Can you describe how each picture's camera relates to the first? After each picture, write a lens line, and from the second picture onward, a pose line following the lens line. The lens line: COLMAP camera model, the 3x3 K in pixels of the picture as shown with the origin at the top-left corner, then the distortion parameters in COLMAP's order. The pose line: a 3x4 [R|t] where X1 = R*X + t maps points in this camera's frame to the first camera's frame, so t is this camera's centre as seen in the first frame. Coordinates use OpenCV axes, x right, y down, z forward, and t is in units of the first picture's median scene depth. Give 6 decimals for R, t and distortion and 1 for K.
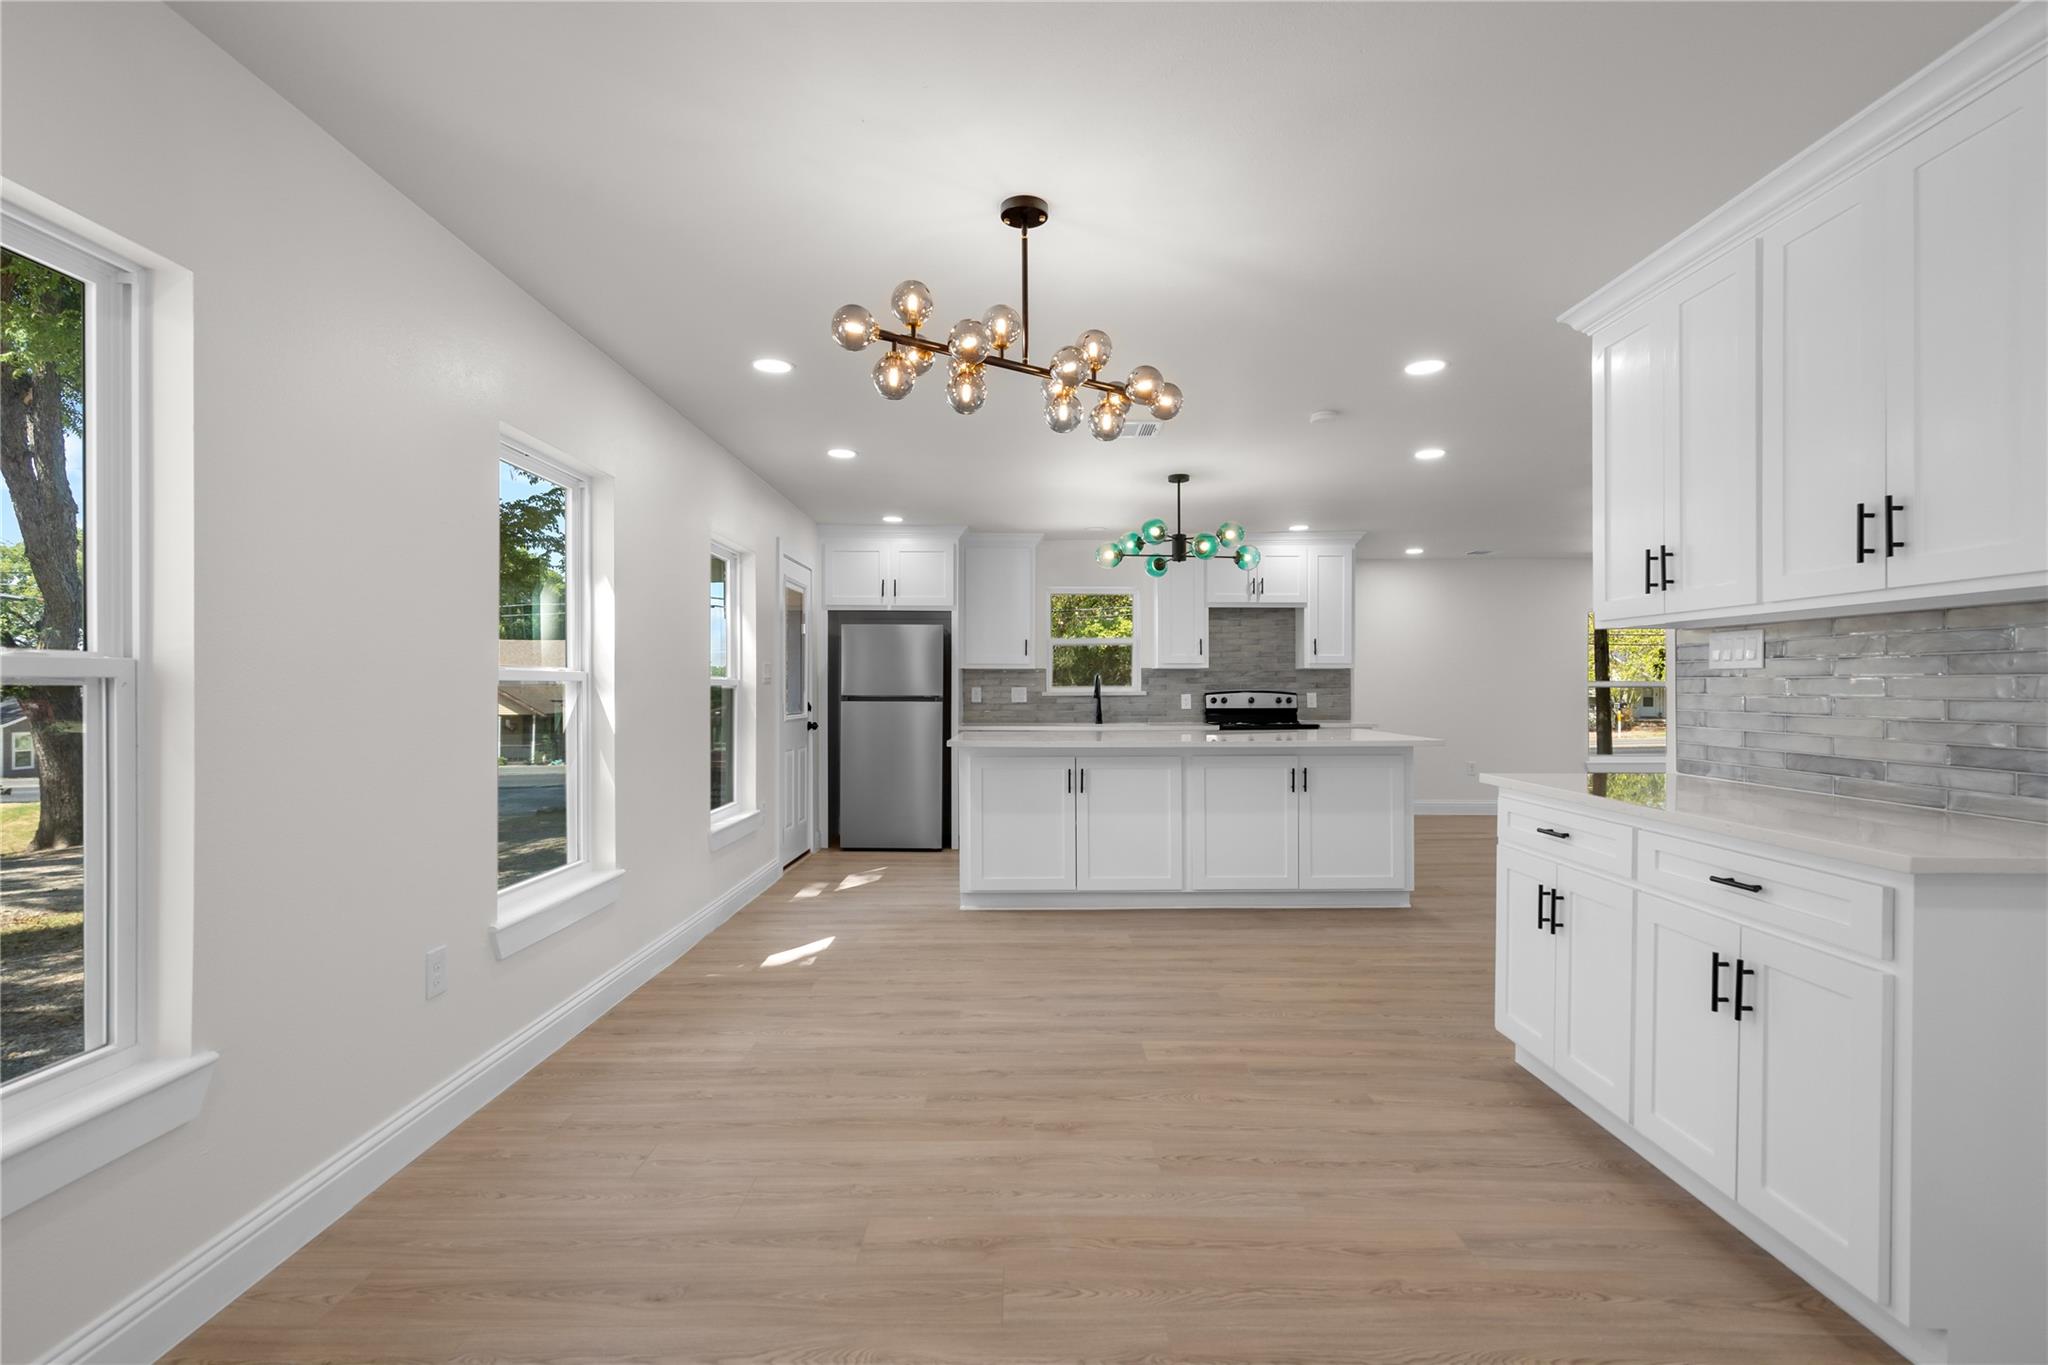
lens RADIAL K [[940.9, 0, 1027.0], [0, 940.9, 691.6], [0, 0, 1]] dist [-0.002617, 0.000333]
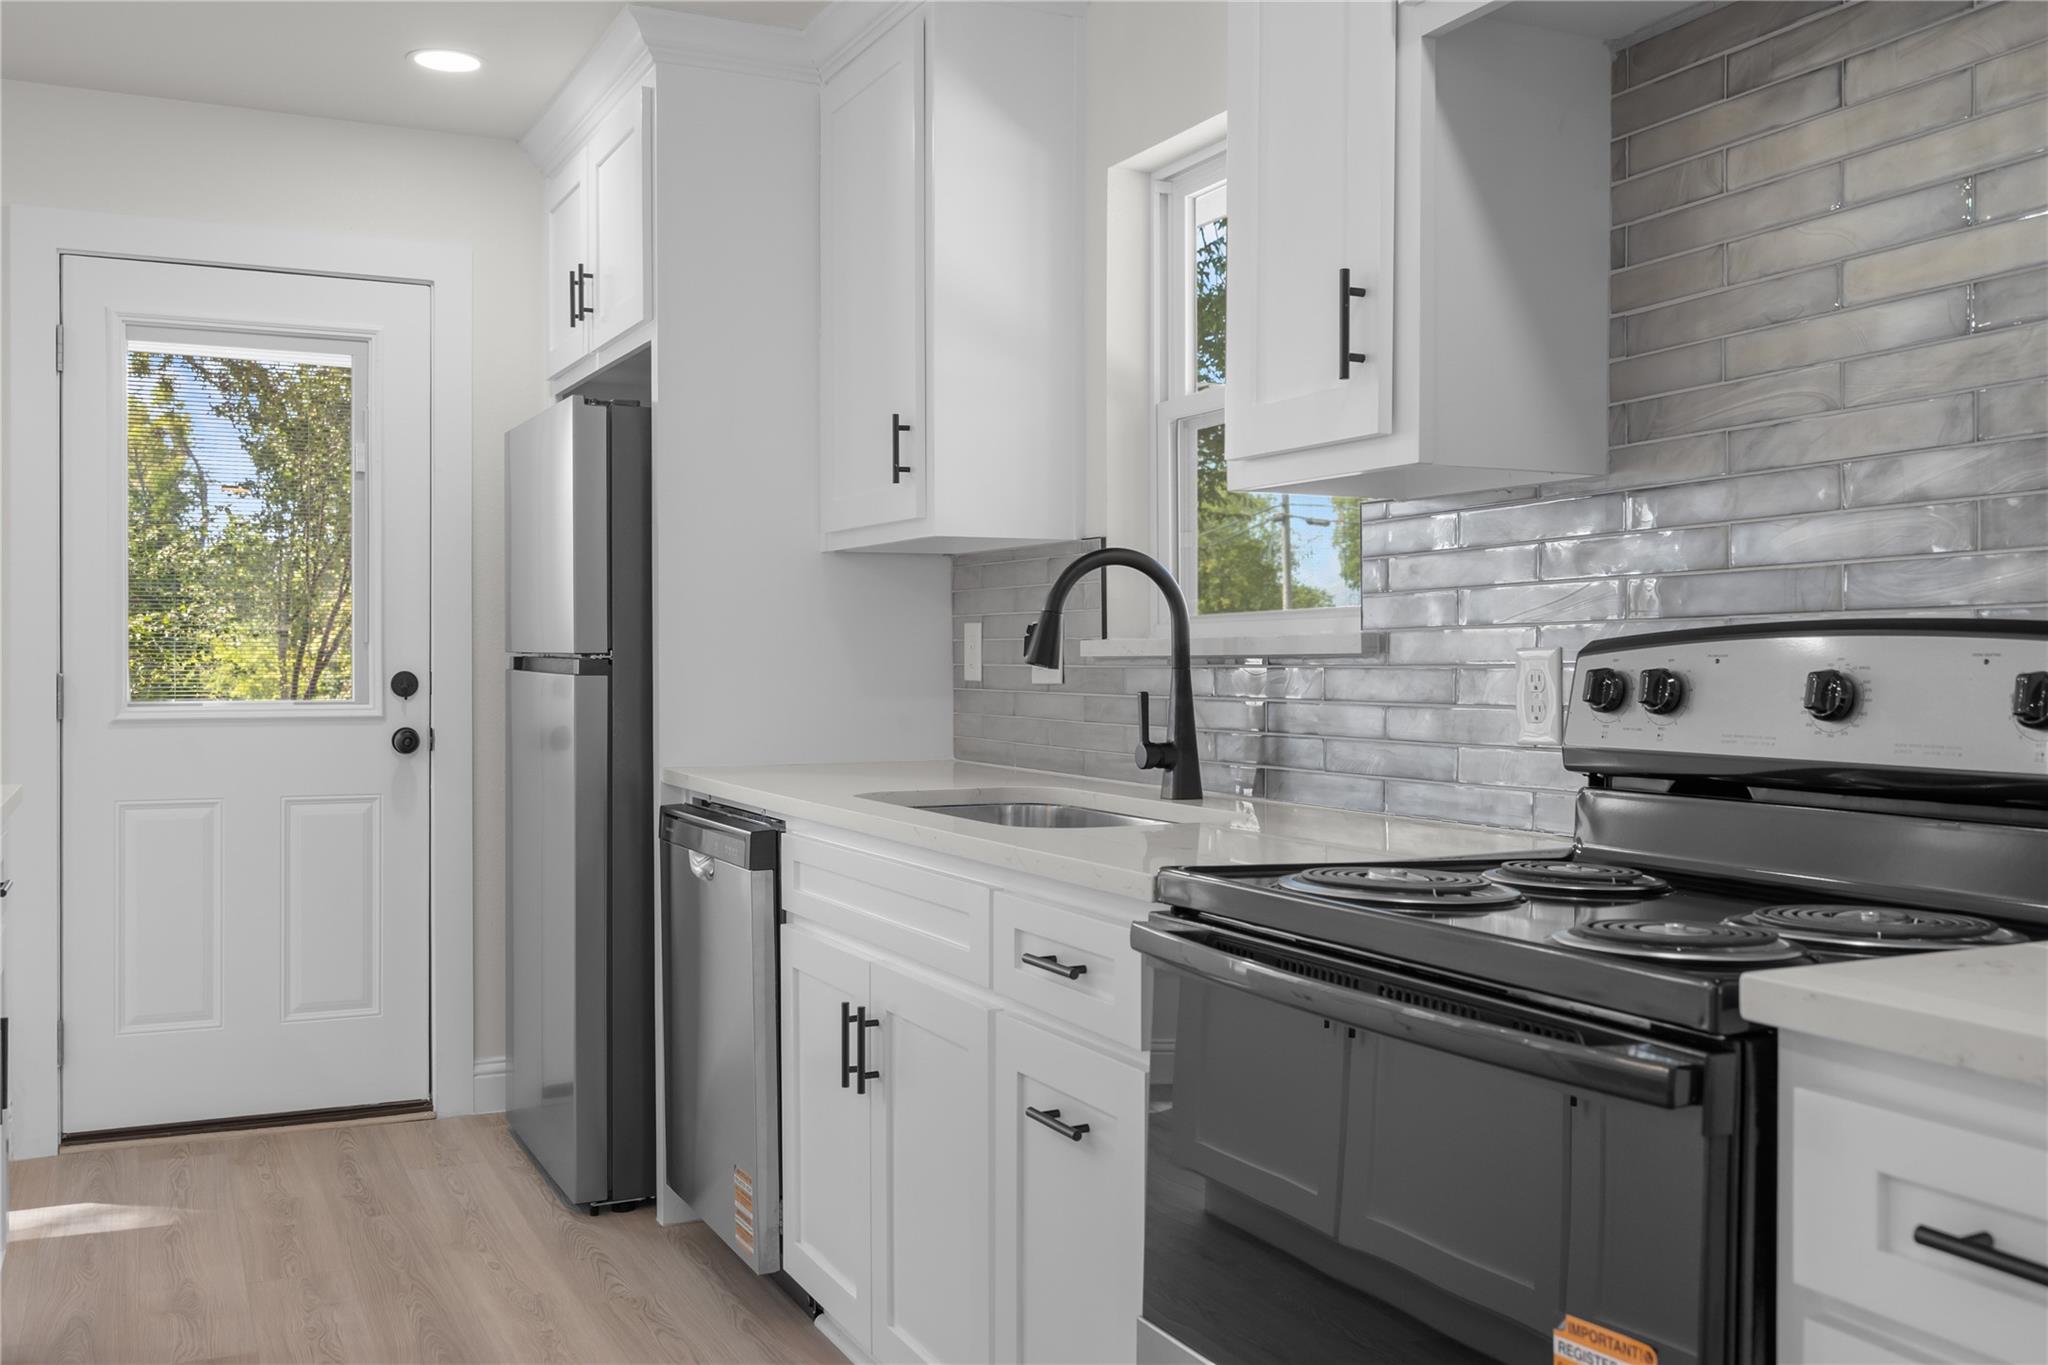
lens RADIAL K [[1818.7, 0, 1024.0], [0, 1818.7, 682.5], [0, 0, 1]] dist [-0.000494, 0.009174]
pose [[0.432616, 0.014452, -0.901463, 0.519678], [-0.001049, 0.999879, 0.015526, 0.004960], [0.901578, -0.005771, 0.432579, 1.032358]]
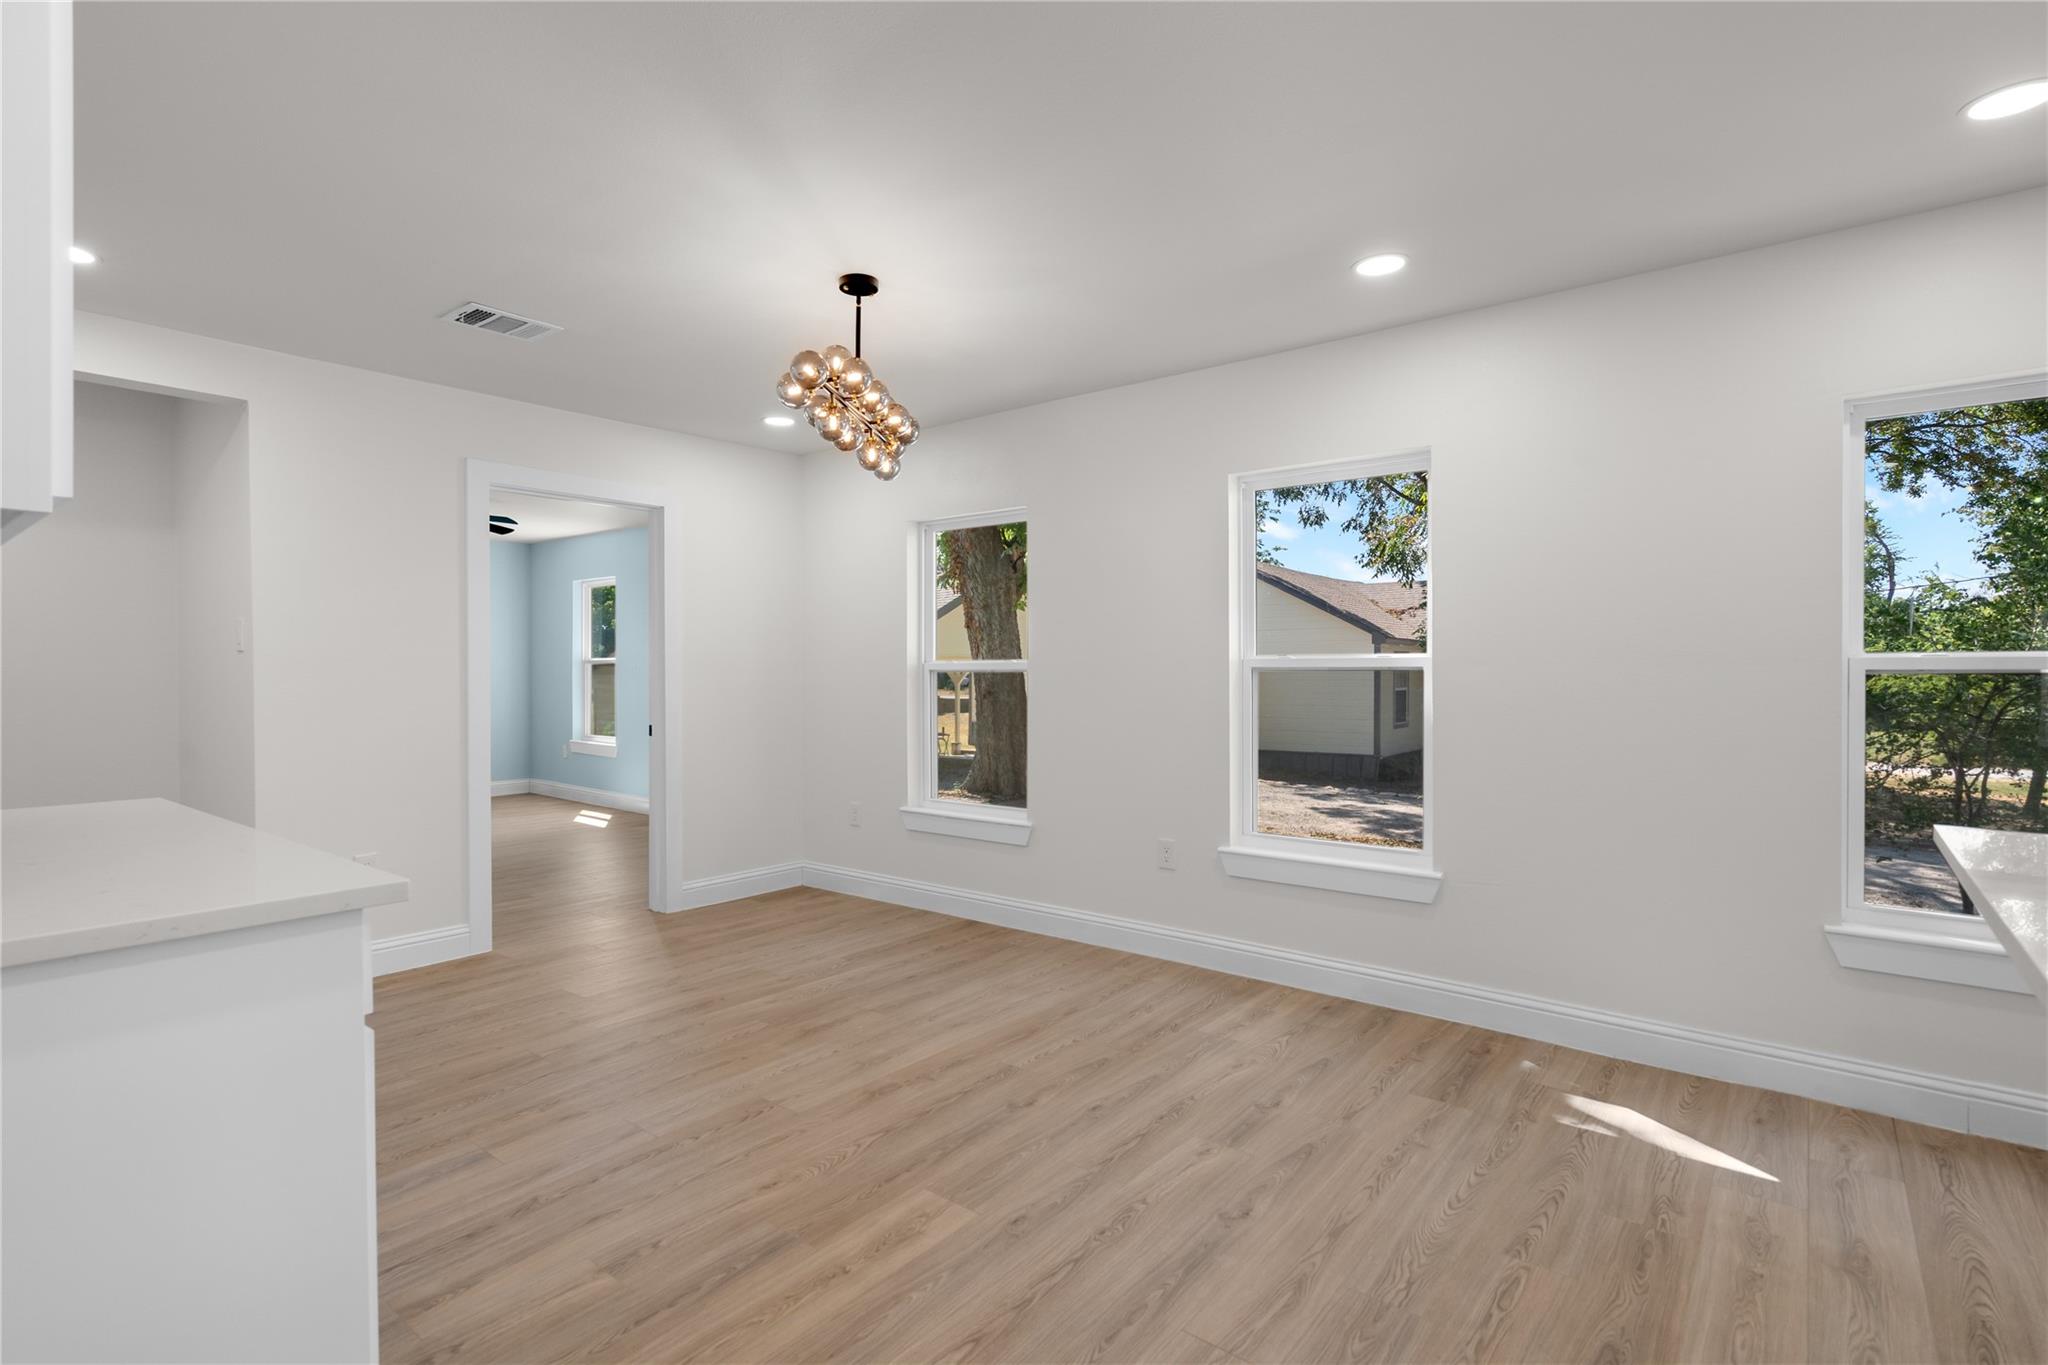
lens RADIAL K [[976.8, 0, 1015.8], [0, 976.8, 681.1], [0, 0, 1]] dist [0.001764, 0.000393]
pose [[-0.631421, 0.006459, -0.775413, 0.332332], [-0.002267, 0.999946, 0.010175, -0.003636], [0.775437, 0.008182, -0.631372, 0.762042]]
